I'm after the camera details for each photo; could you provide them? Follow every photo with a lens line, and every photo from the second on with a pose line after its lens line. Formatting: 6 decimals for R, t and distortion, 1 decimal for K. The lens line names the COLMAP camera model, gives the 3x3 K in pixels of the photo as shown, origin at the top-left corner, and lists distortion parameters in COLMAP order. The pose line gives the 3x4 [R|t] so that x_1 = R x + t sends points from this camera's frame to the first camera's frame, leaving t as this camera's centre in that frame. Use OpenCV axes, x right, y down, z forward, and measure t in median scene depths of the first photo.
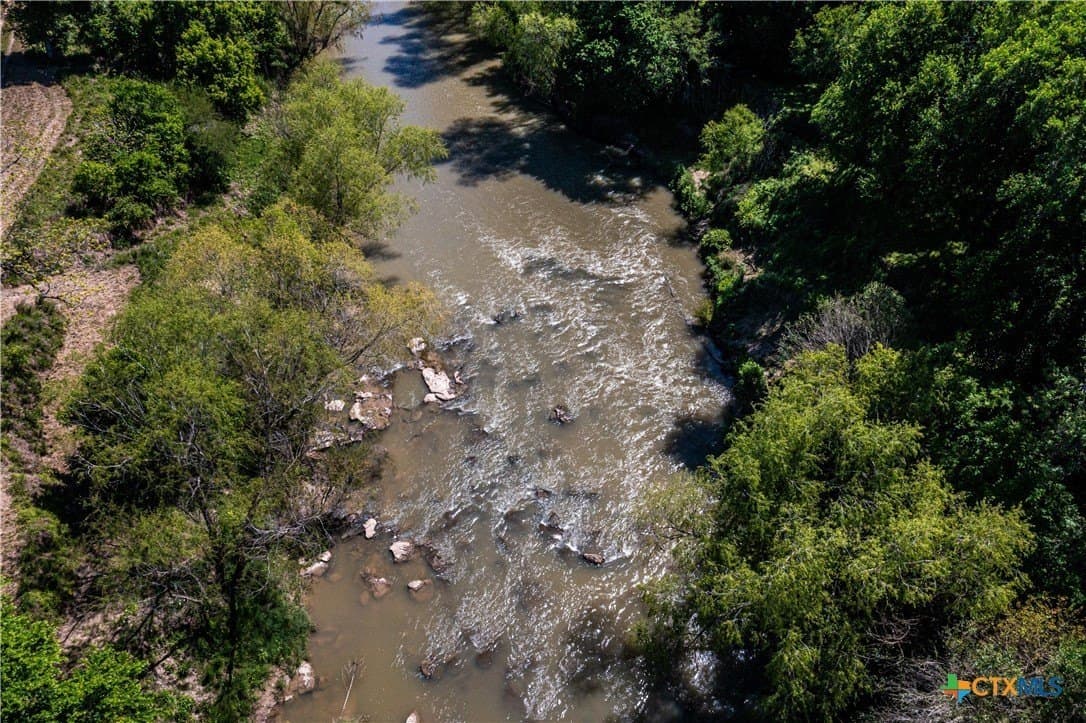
lens RADIAL K [[878.5, 0, 543.6], [0, 878.5, 362.3], [0, 0, 1]] dist [-0.005104, -0.012225]
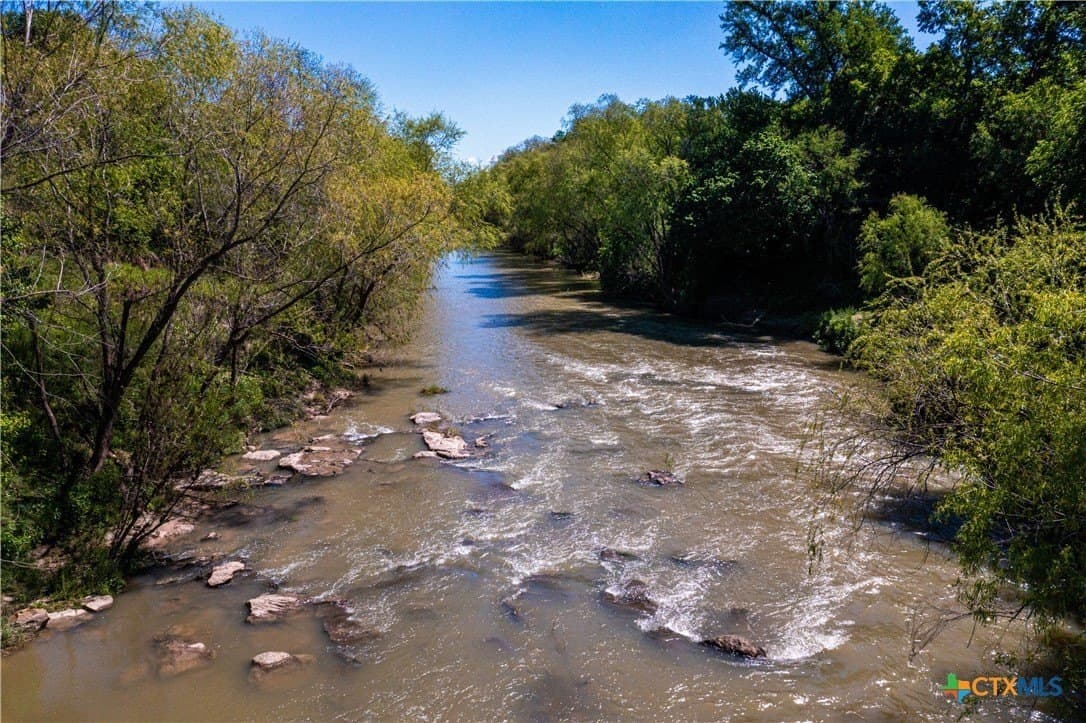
lens RADIAL K [[878.5, 0, 543.6], [0, 878.5, 360.5], [0, 0, 1]] dist [-0.005104, -0.012225]
pose [[0.992170, 0.030258, -0.121172, 0.012548], [-0.083228, 0.883569, -0.460846, 0.237145], [0.093120, 0.467323, 0.879169, 0.472476]]
